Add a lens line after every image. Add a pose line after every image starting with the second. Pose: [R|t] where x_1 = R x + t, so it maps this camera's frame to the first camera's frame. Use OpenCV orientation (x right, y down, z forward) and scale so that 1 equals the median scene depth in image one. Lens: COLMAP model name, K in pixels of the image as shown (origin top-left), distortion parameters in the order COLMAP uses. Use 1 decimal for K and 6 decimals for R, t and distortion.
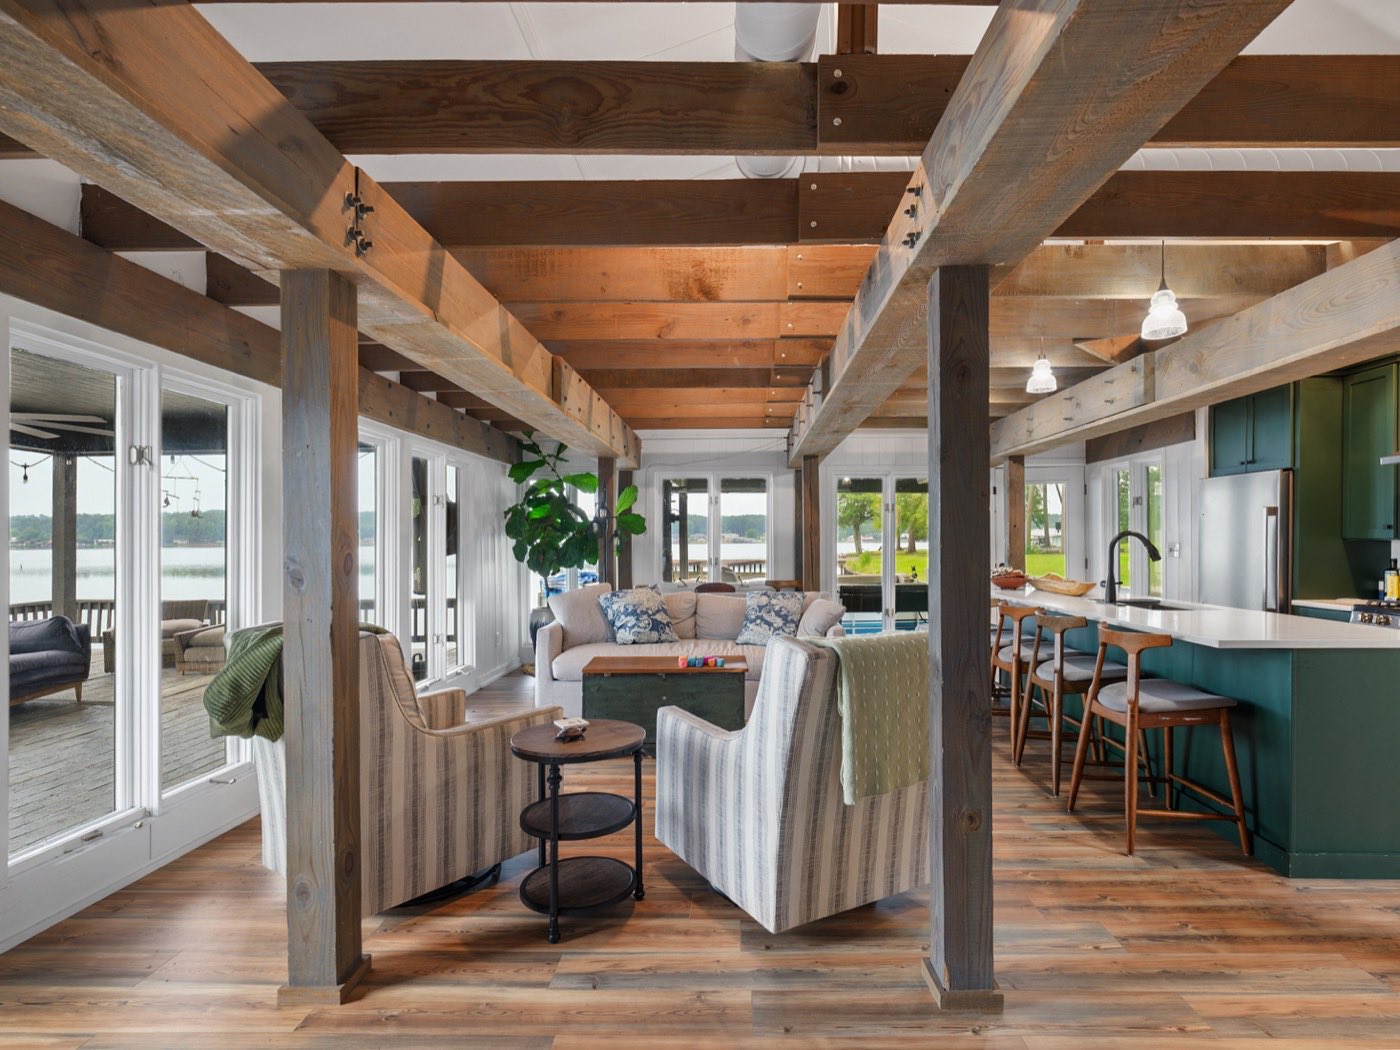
lens RADIAL K [[673.5, 0, 708.0], [0, 673.5, 537.5], [0, 0, 1]] dist [0.004843, 0.000606]
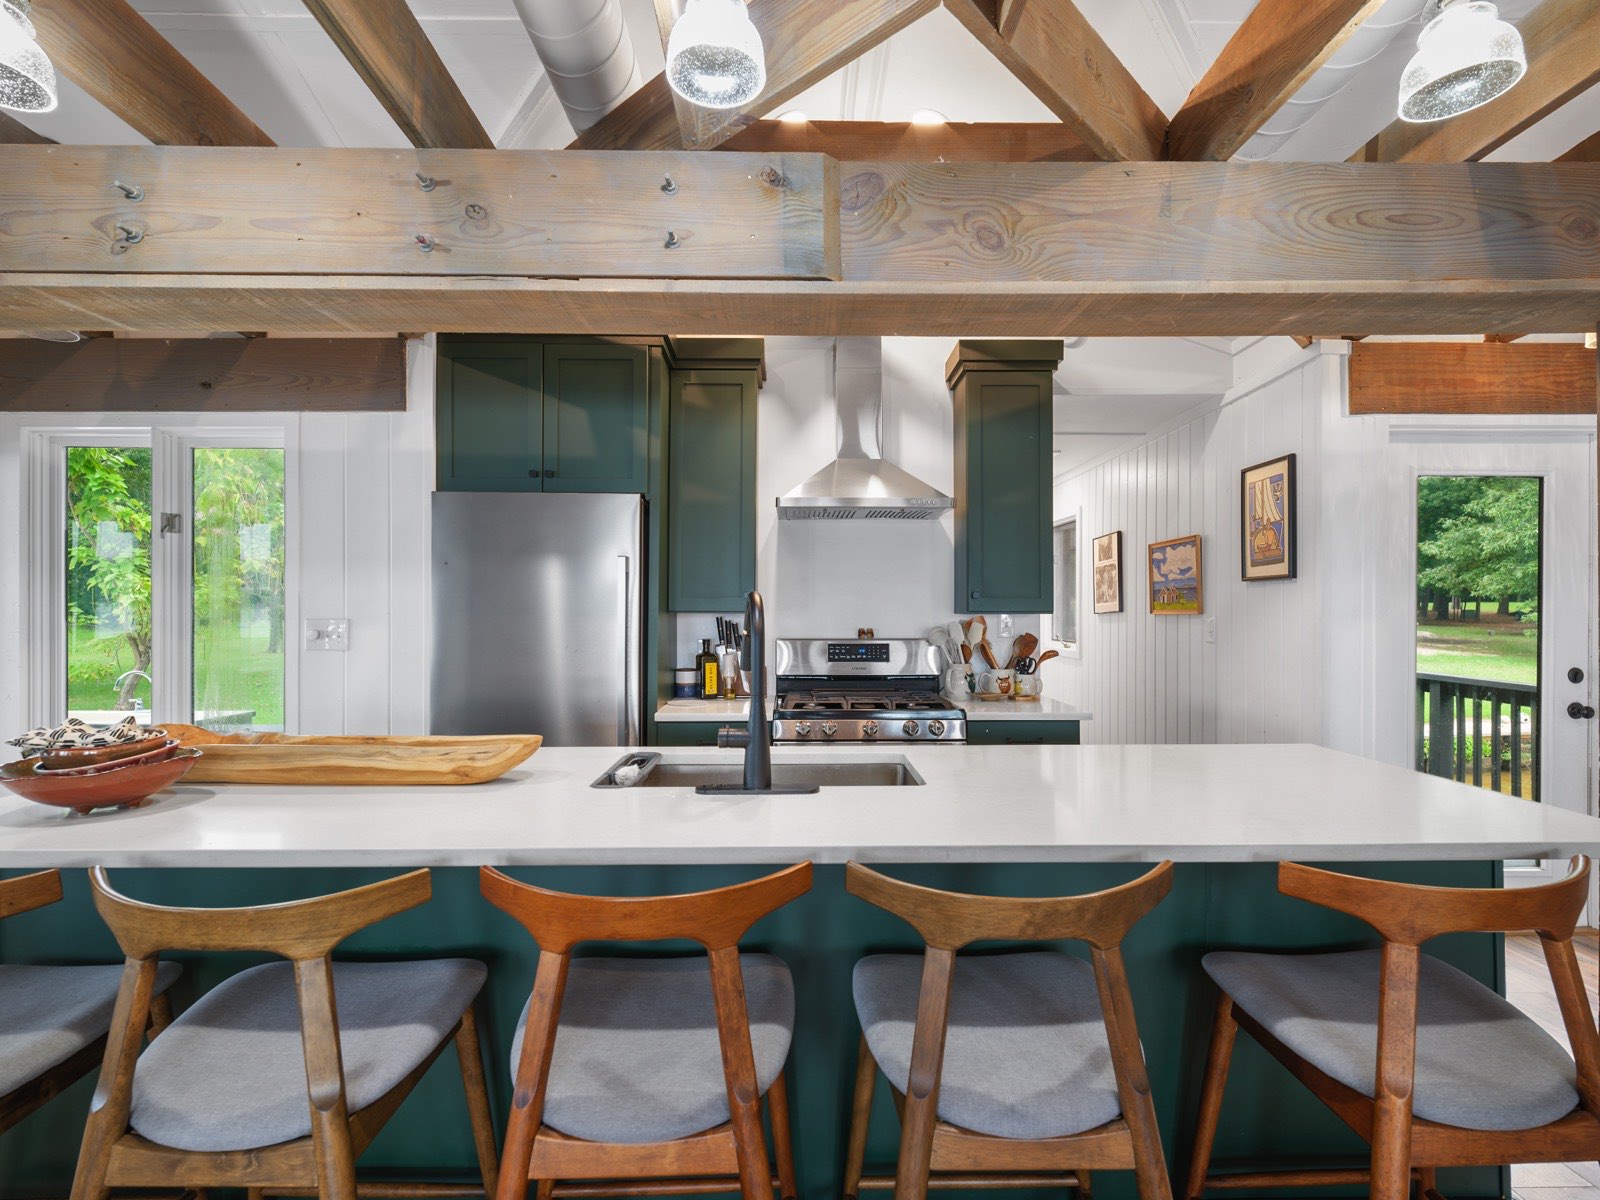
lens RADIAL K [[769.7, 0, 799.7], [0, 769.7, 607.7], [0, 0, 1]] dist [0.004843, 0.000606]
pose [[-0.072117, -0.005973, 0.997378, 0.126226], [0.000289, 0.999982, 0.006009, -0.003584], [-0.997396, 0.000722, -0.072114, 0.701089]]
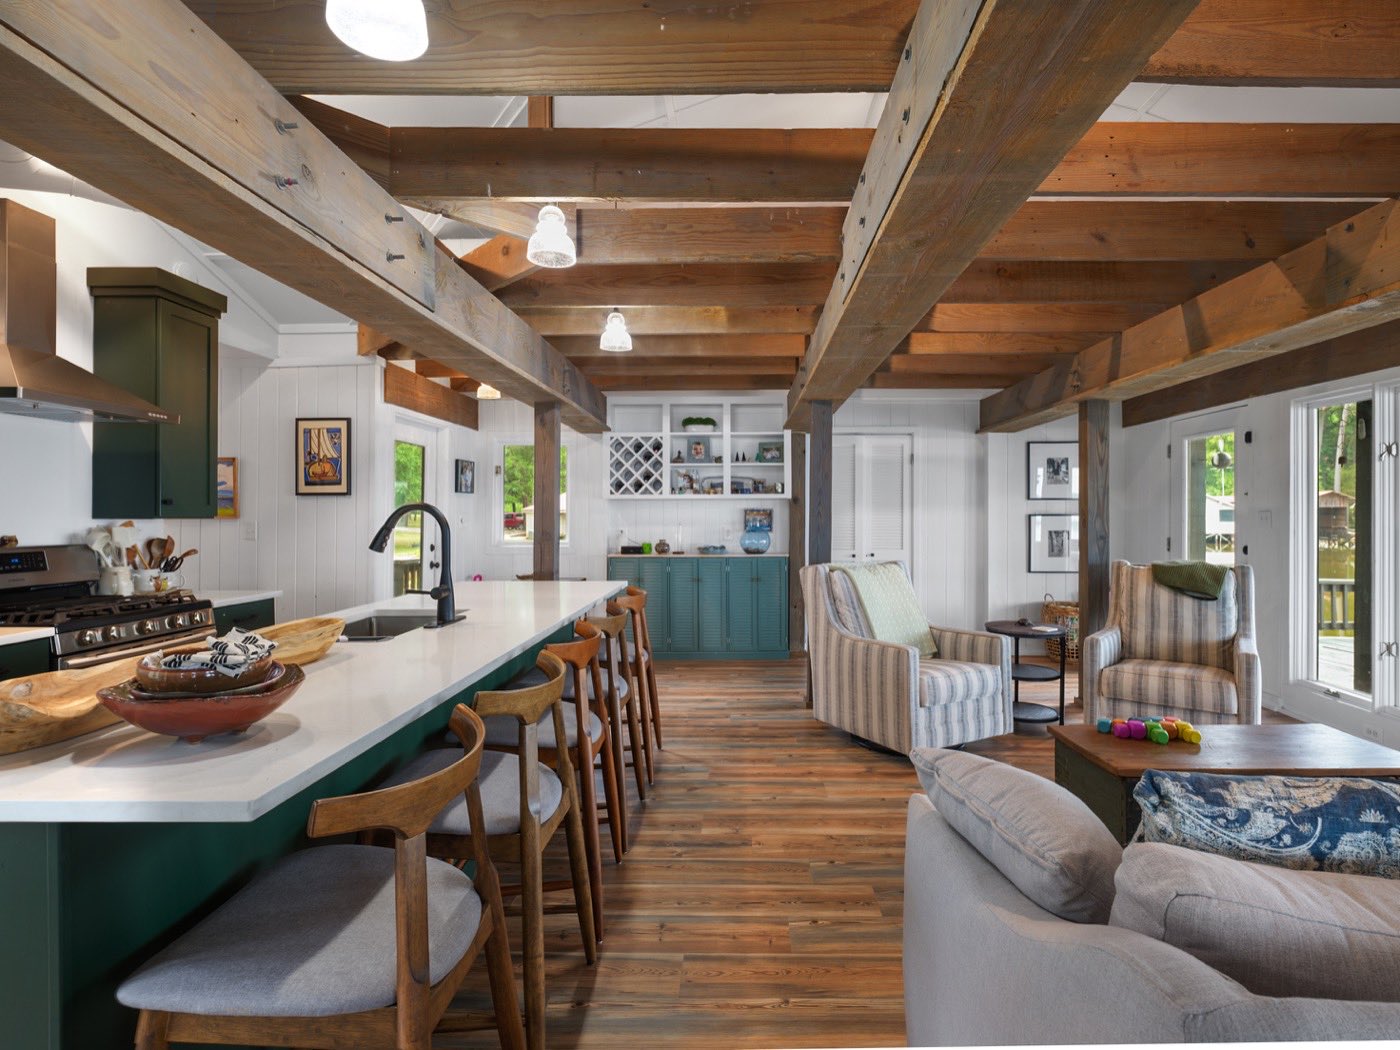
lens RADIAL K [[673.5, 0, 704.9], [0, 673.5, 520.6], [0, 0, 1]] dist [0.004843, 0.000606]
pose [[-0.999998, -0.001864, -0.000251, 2.315824], [-0.001866, 0.999959, 0.008855, 0.075976], [0.000234, 0.008855, -0.999961, 7.926605]]
